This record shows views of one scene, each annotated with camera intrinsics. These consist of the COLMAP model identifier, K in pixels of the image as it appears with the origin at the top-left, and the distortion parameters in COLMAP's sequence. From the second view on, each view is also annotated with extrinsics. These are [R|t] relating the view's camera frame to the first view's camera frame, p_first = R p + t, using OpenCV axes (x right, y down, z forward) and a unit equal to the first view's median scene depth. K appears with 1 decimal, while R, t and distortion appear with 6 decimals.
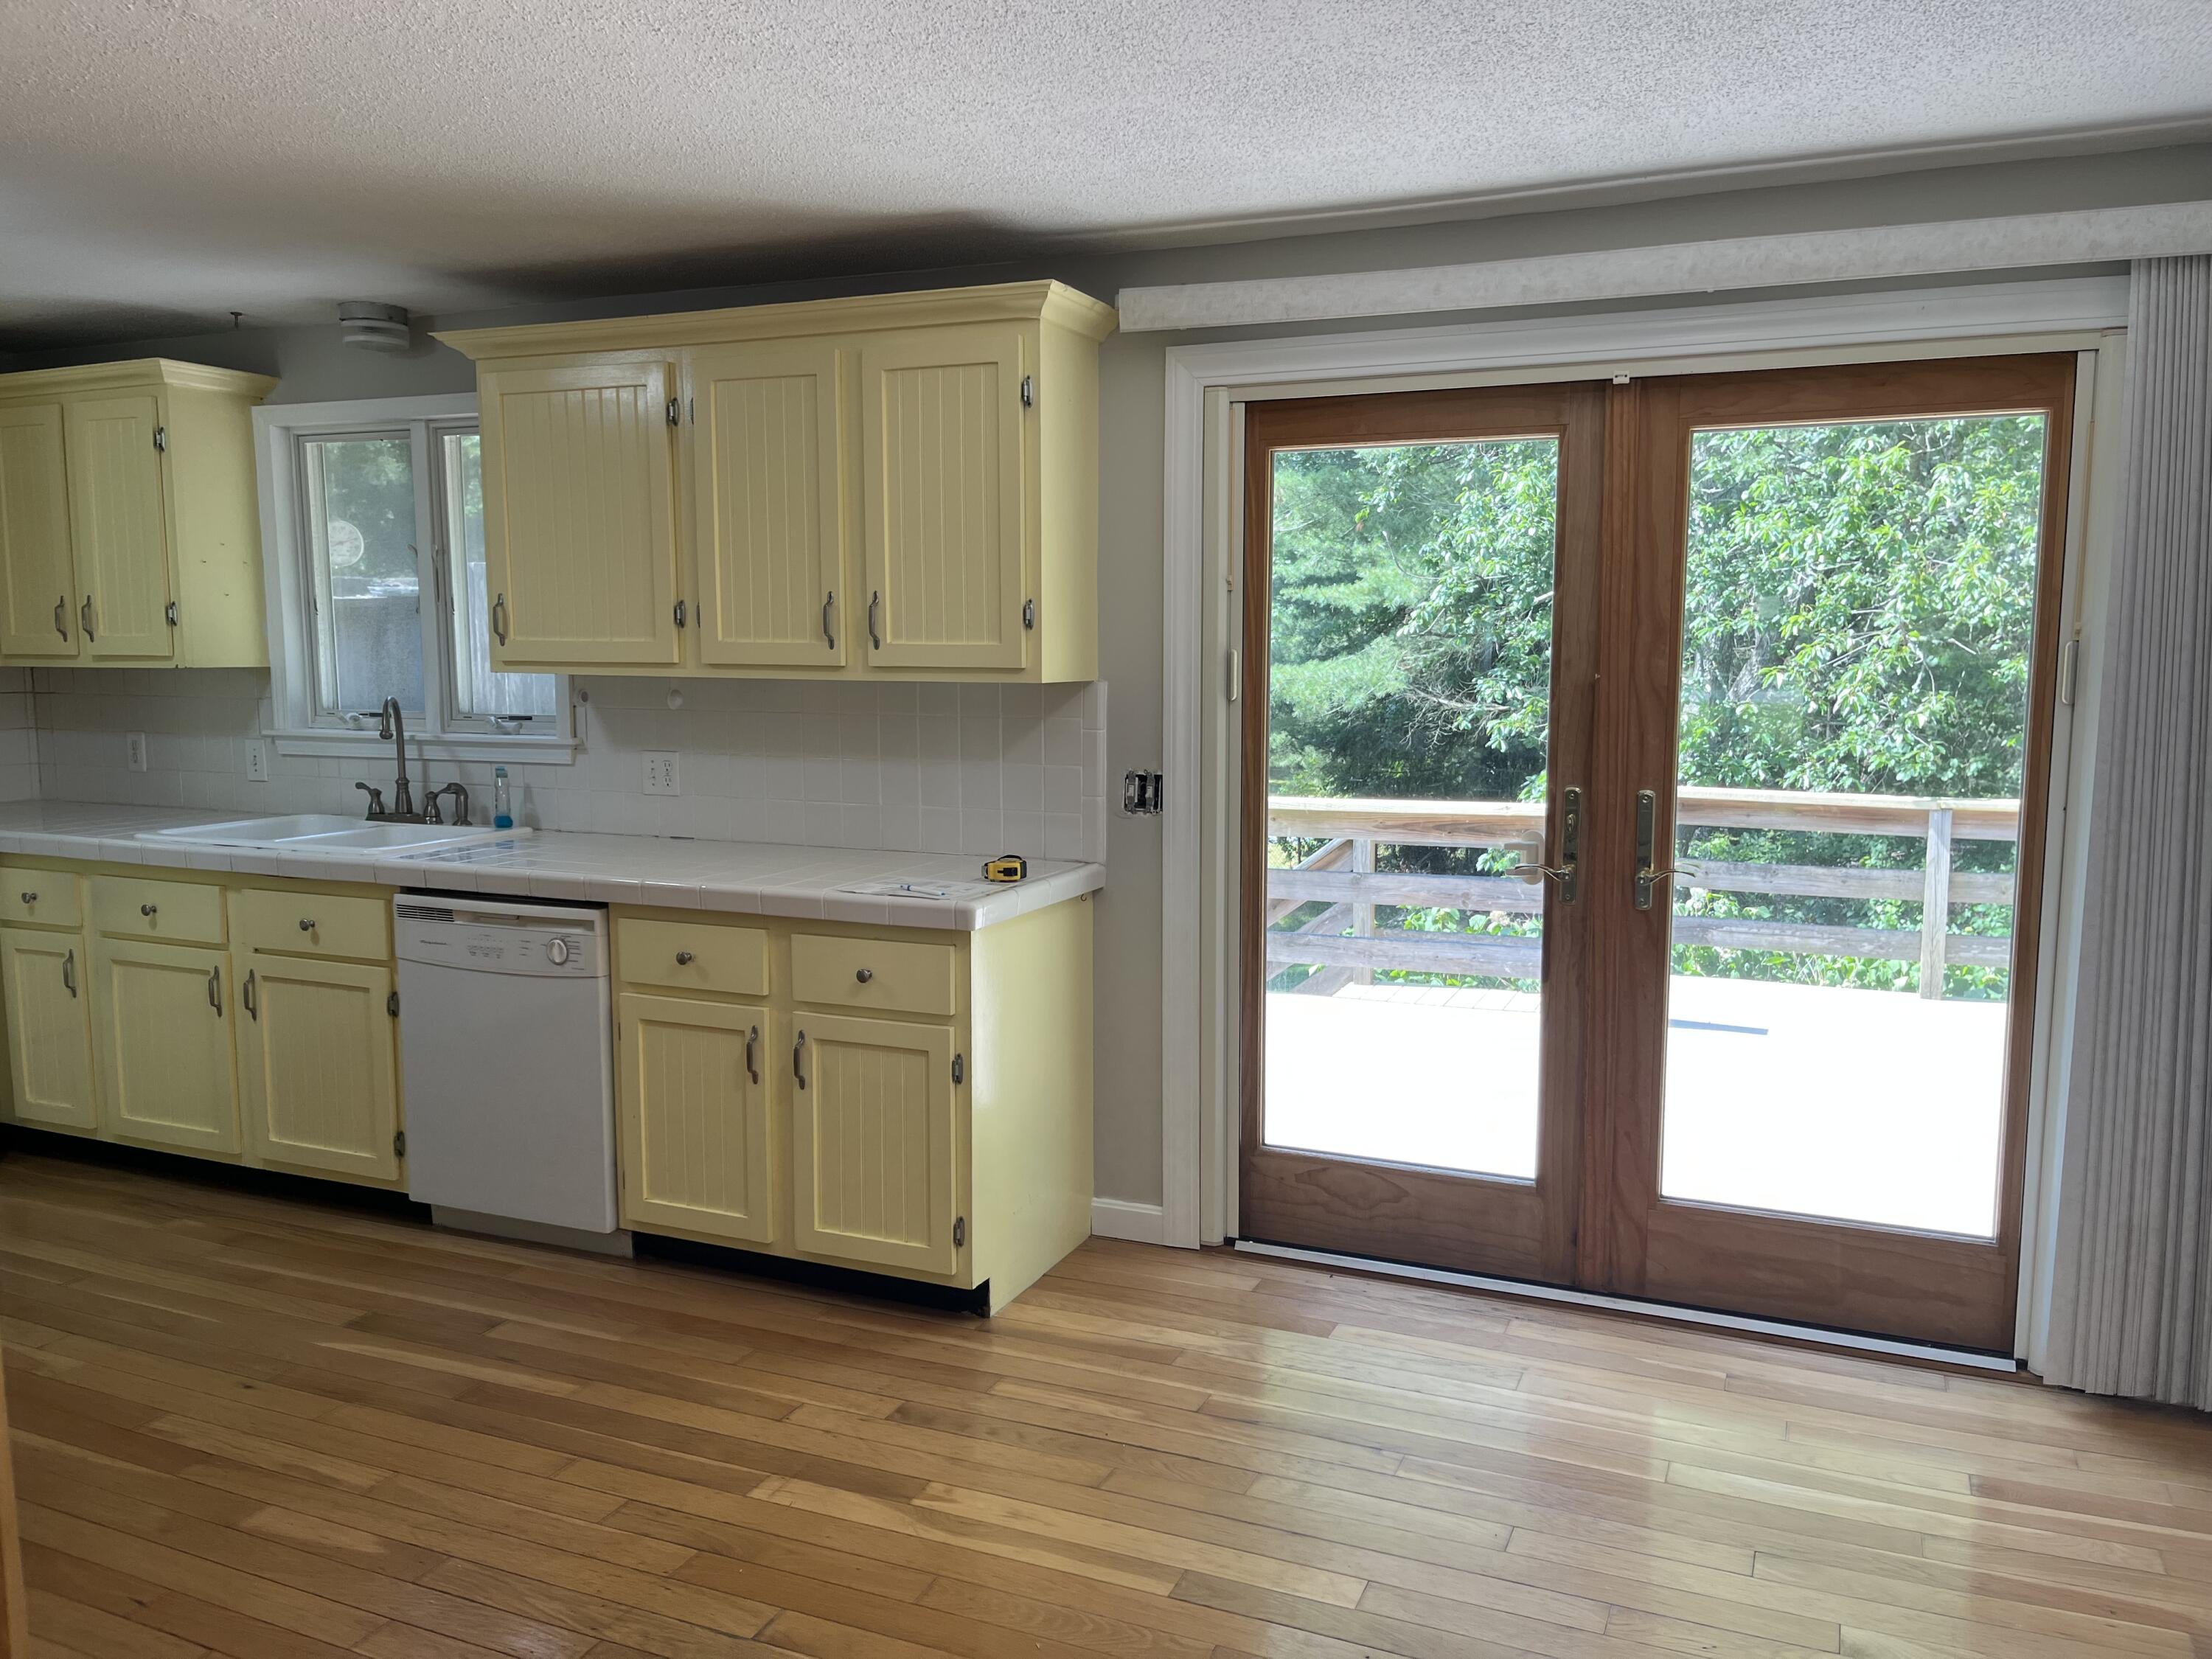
lens RADIAL K [[1691.8, 0, 1121.5], [0, 1691.8, 820.8], [0, 0, 1]] dist [0.084032, -0.077571]
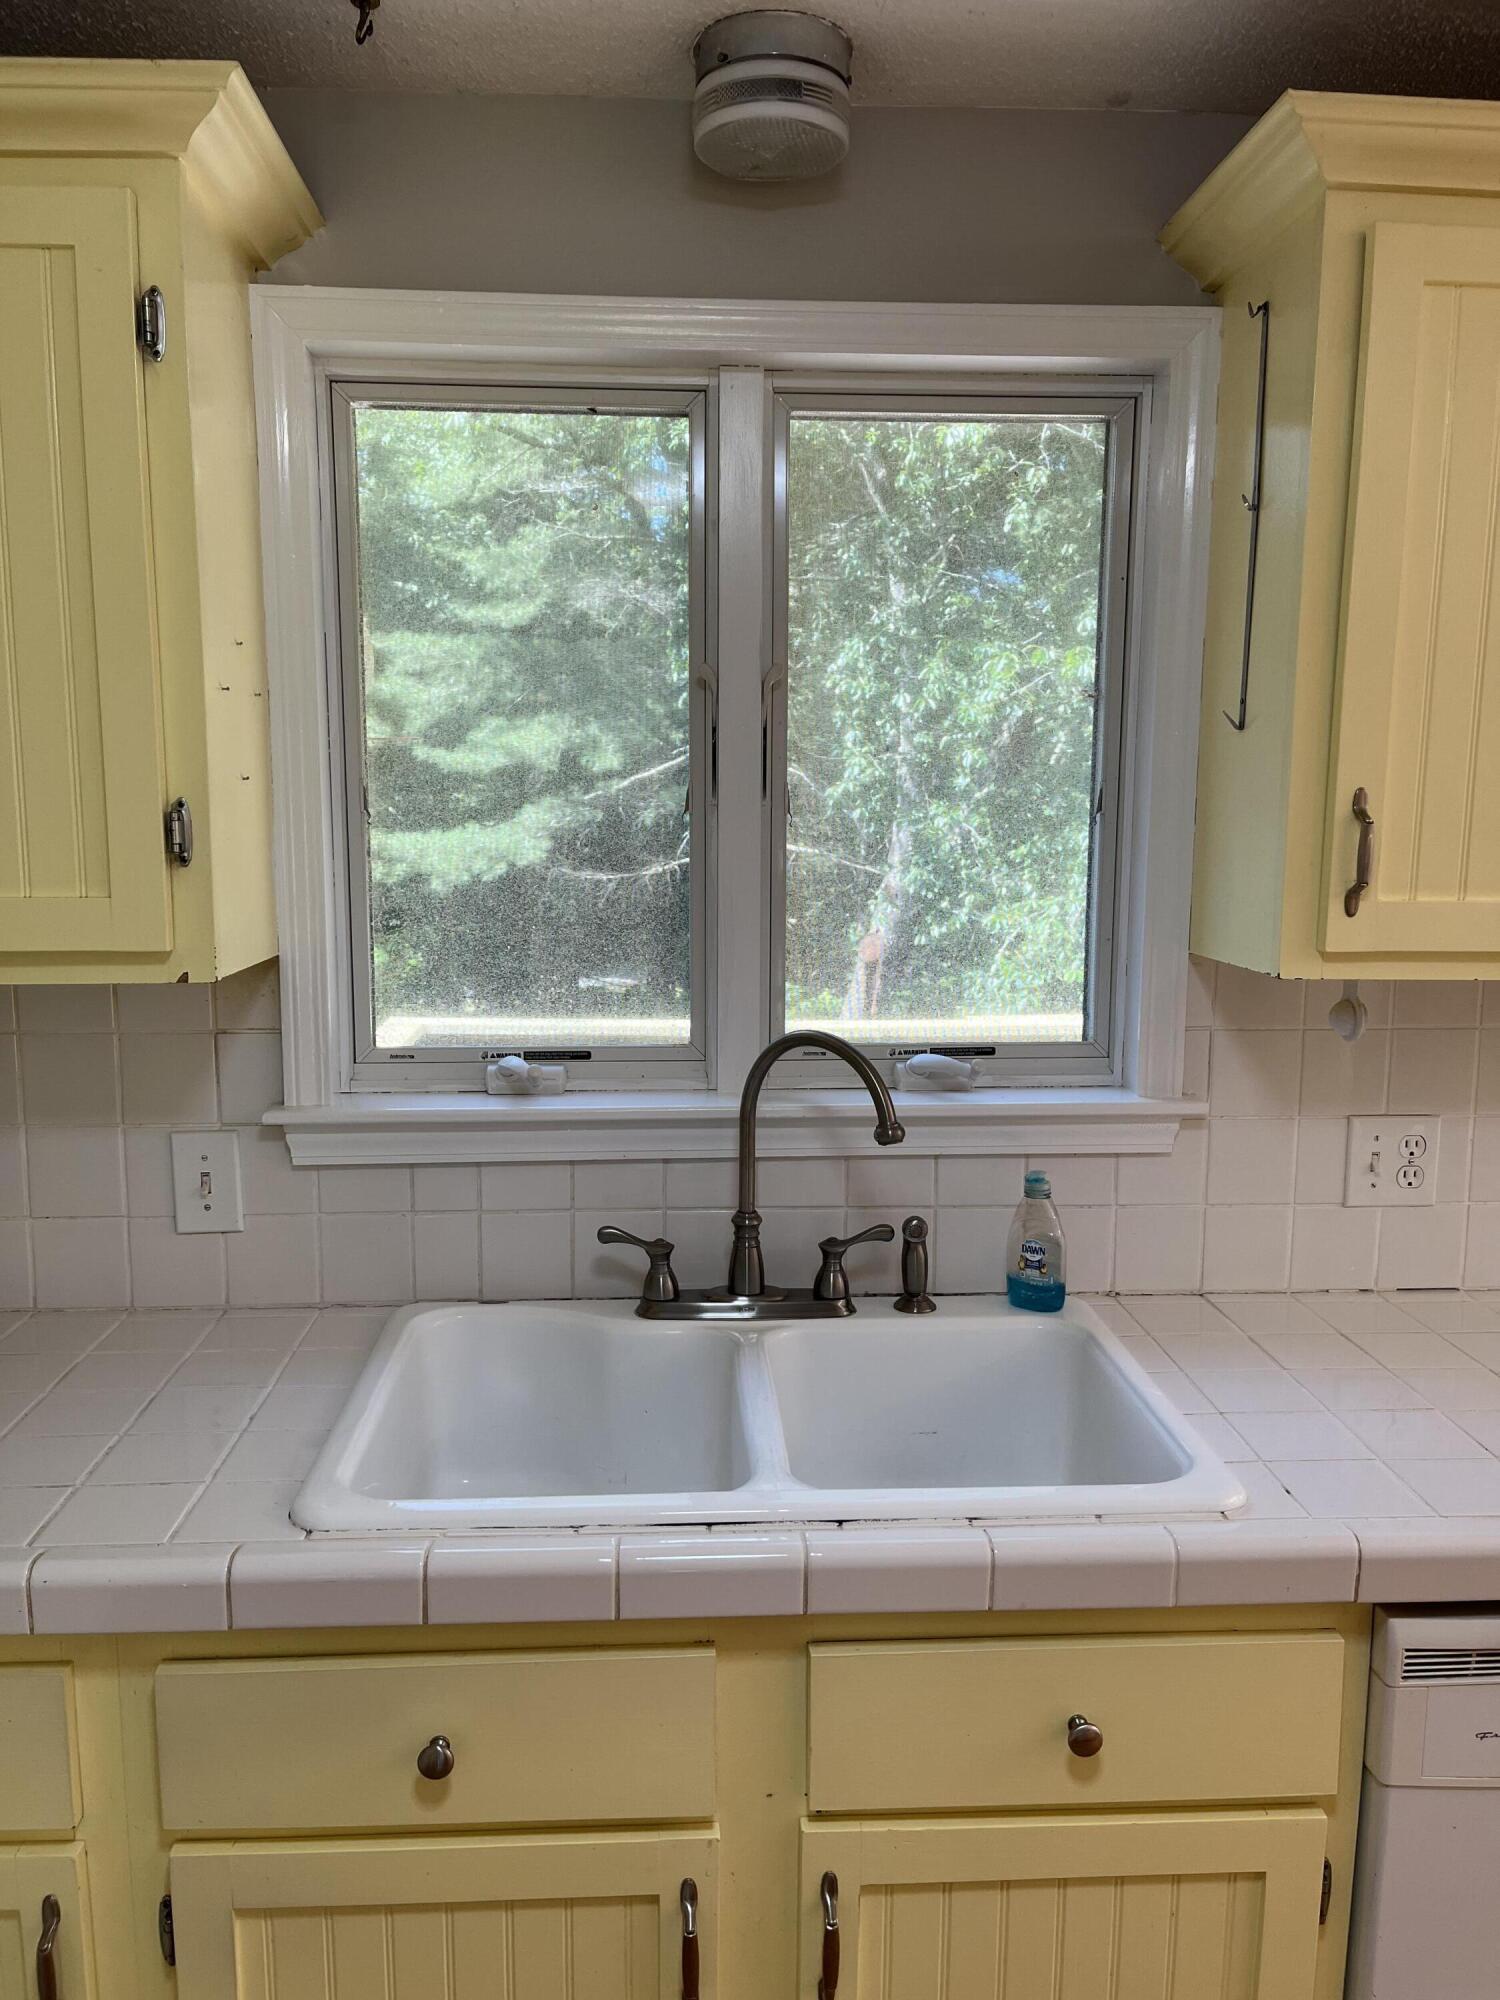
lens RADIAL K [[1529.6, 0, 750.0], [0, 1529.6, 1000.0], [0, 0, 1]] dist [0.084032, -0.077571]
pose [[0.892065, -0.055337, 0.448506, -0.684006], [0.045007, 0.998419, 0.033668, -0.105042], [-0.449660, -0.009849, 0.893145, 0.765502]]
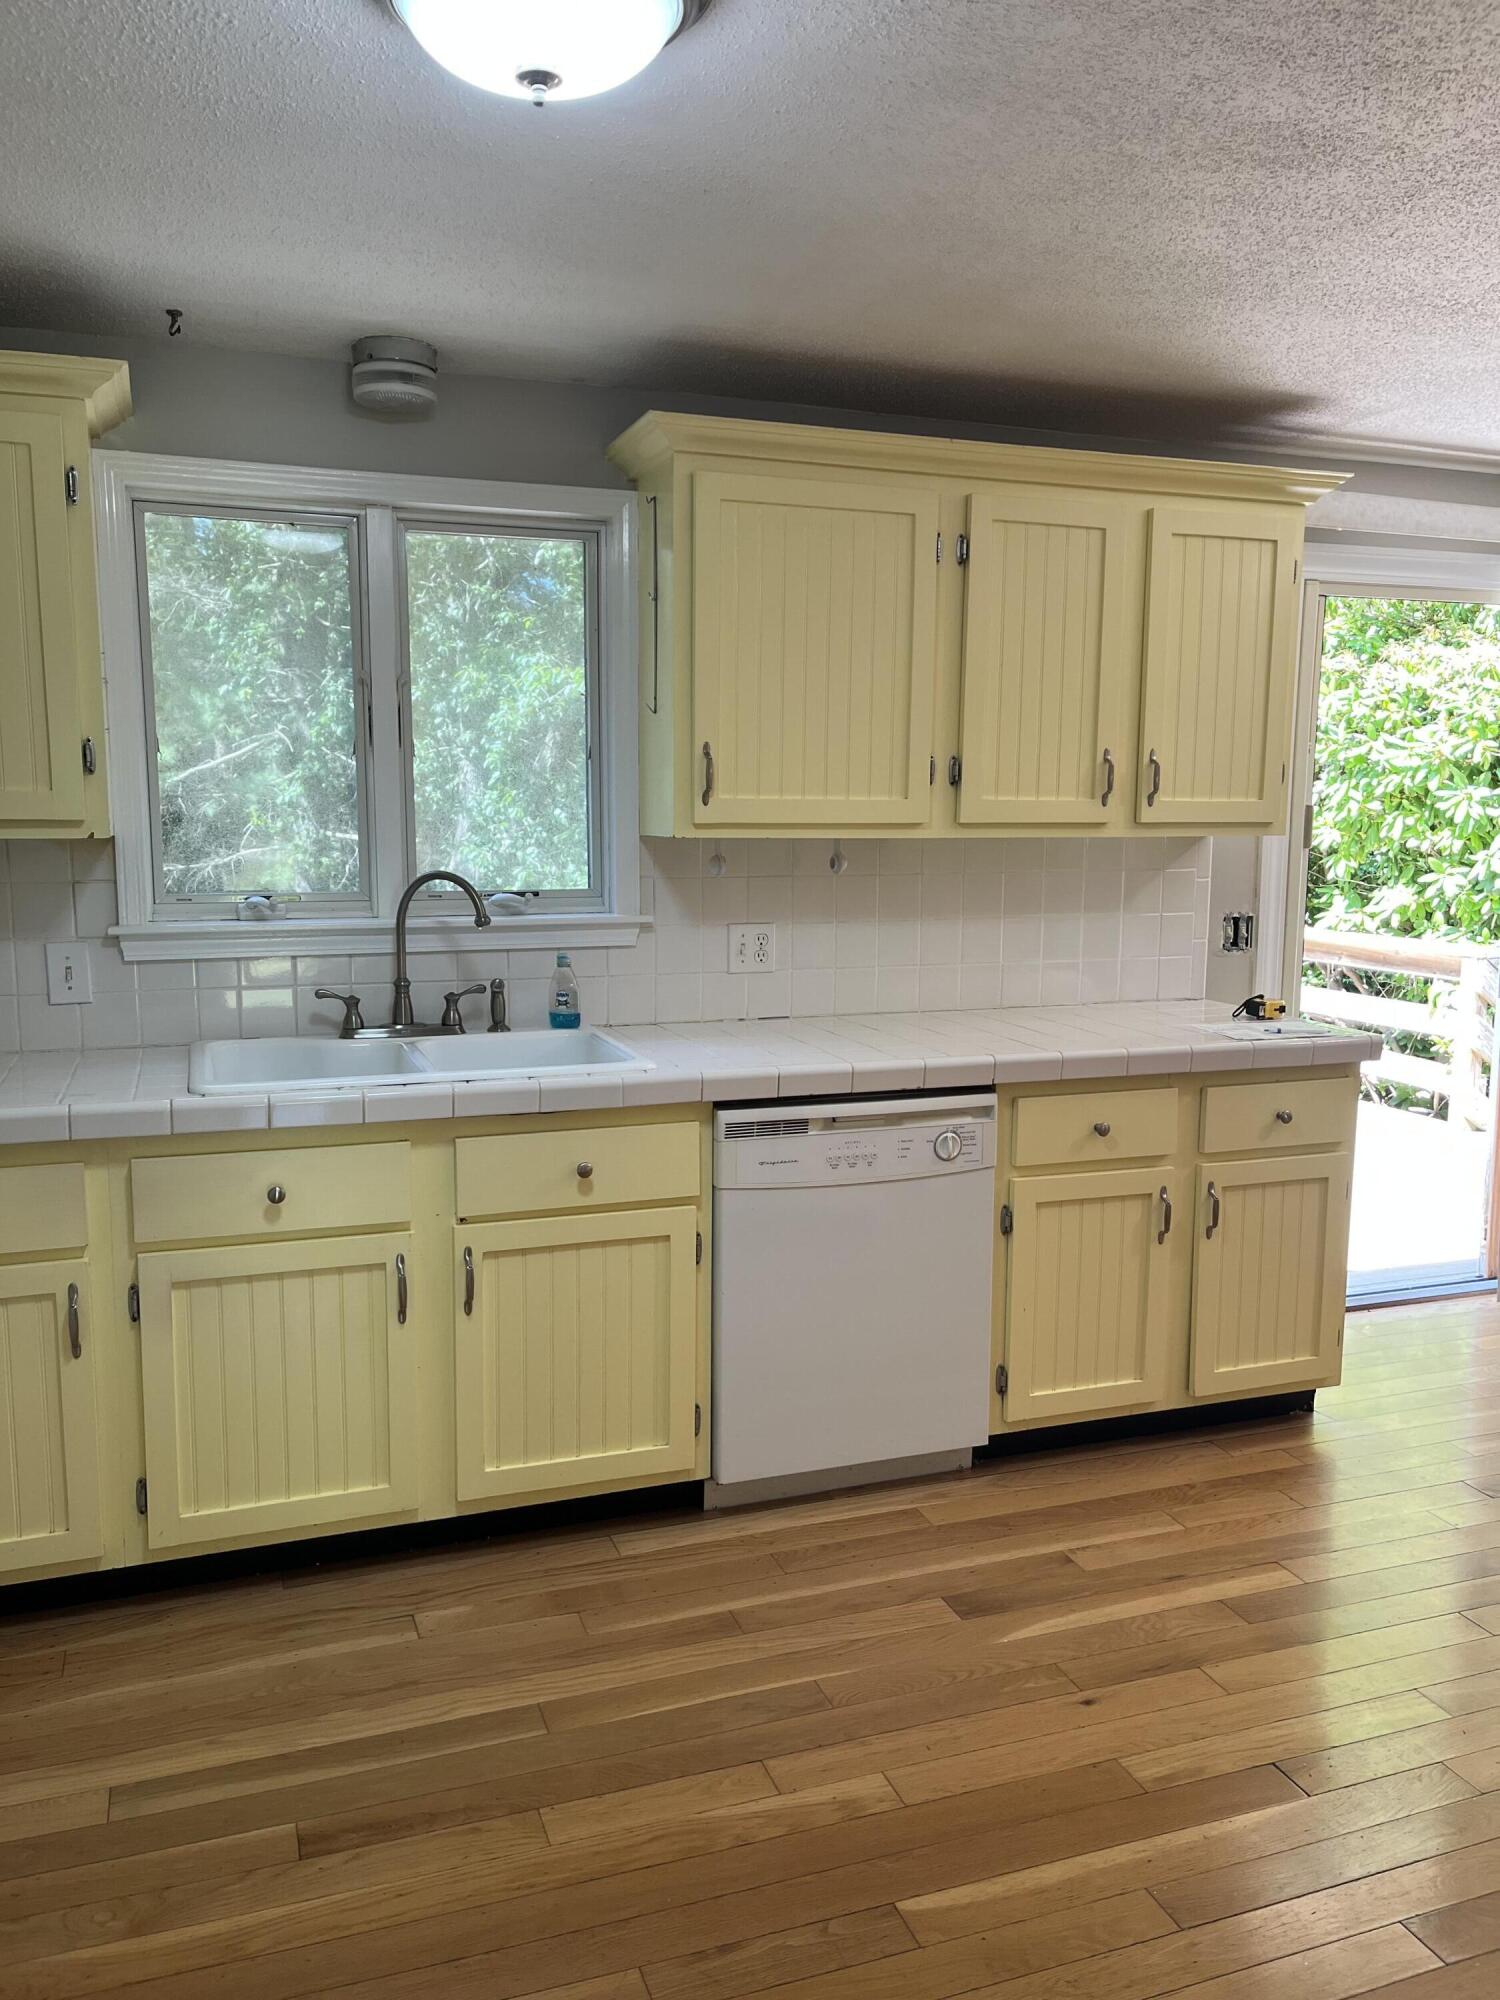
lens RADIAL K [[1529.6, 0, 750.0], [0, 1529.6, 1000.0], [0, 0, 1]] dist [0.084032, -0.077571]
pose [[0.729609, -0.086136, 0.678418, -0.897196], [0.072101, 0.996196, 0.048941, -0.044128], [-0.680053, 0.013207, 0.733044, 0.457839]]
